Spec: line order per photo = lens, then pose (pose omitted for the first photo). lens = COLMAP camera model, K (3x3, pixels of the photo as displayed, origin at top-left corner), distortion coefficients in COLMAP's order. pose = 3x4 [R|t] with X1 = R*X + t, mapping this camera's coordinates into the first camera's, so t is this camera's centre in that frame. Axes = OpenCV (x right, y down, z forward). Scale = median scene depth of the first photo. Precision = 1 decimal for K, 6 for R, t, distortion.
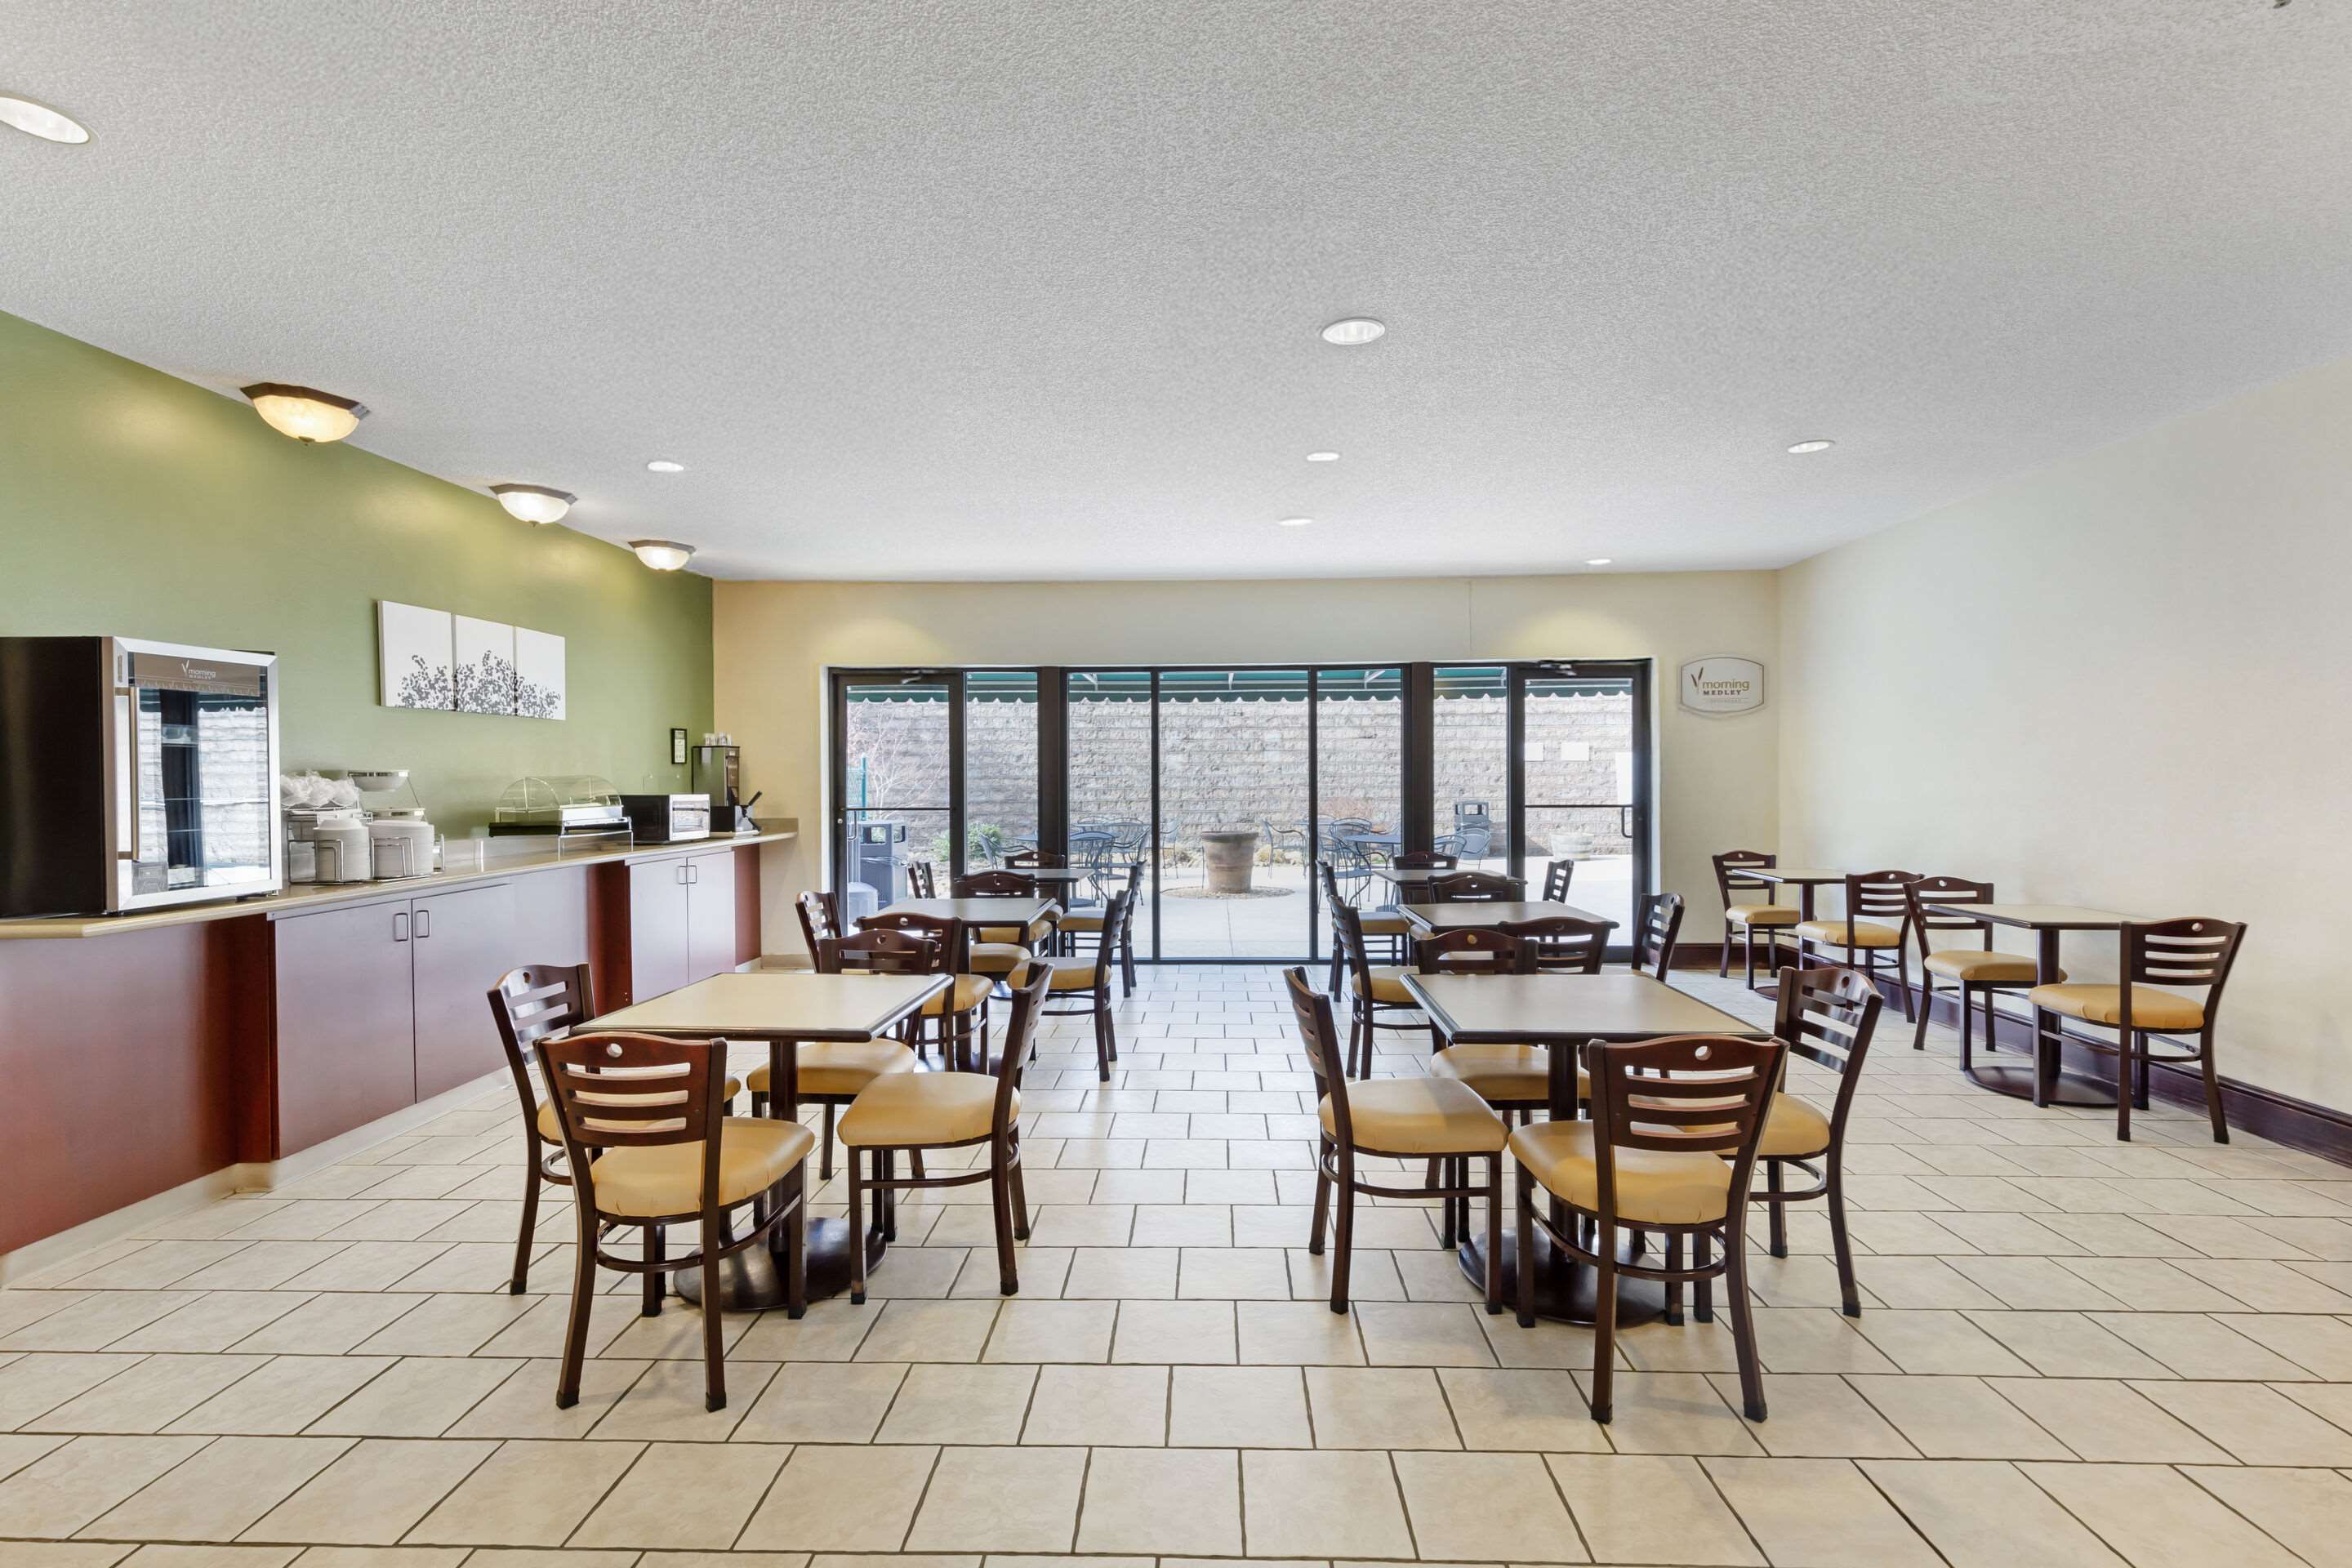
lens RADIAL K [[1044.0, 0, 1180.1], [0, 1044.0, 789.4], [0, 0, 1]] dist [-0.000615, 0.000189]
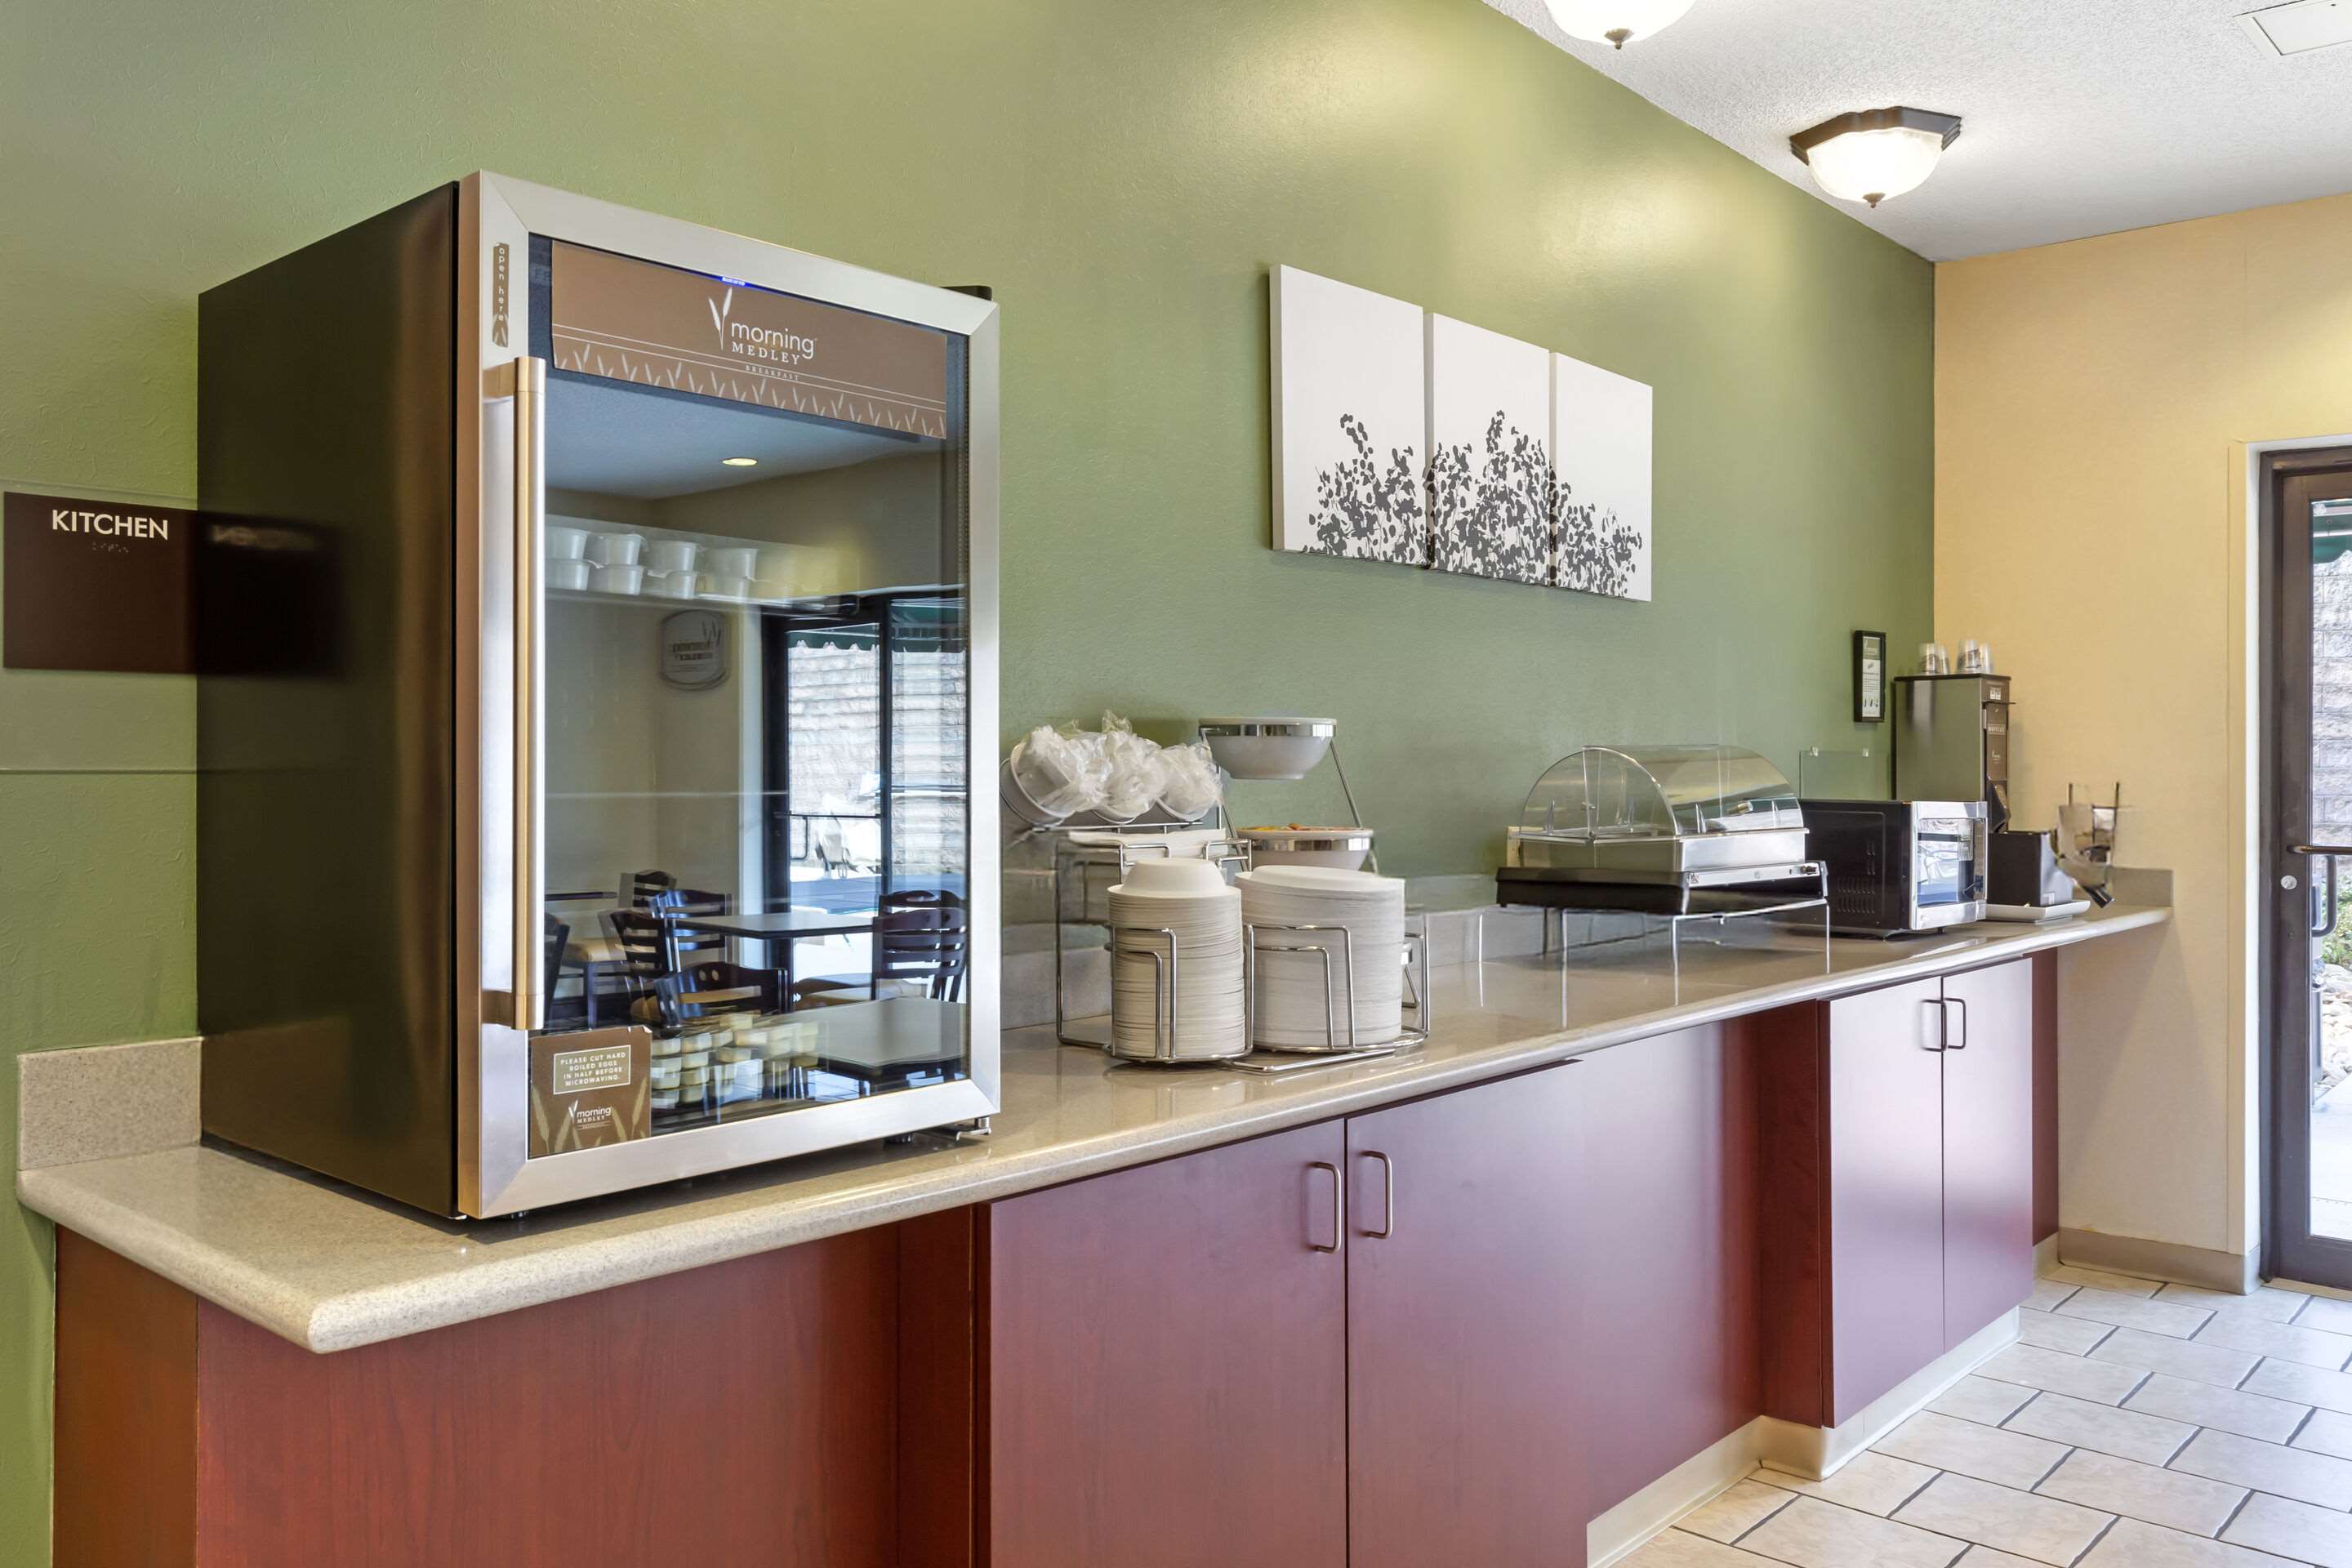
lens RADIAL K [[1802.0, 0, 1176.0], [0, 1802.0, 784.0], [0, 0, 1]] dist [-0.001006, -0.000287]
pose [[0.766296, 0.012316, -0.642369, -0.339530], [-0.014771, 0.999890, 0.001549, 0.002578], [0.642318, 0.008302, 0.766394, 0.436230]]
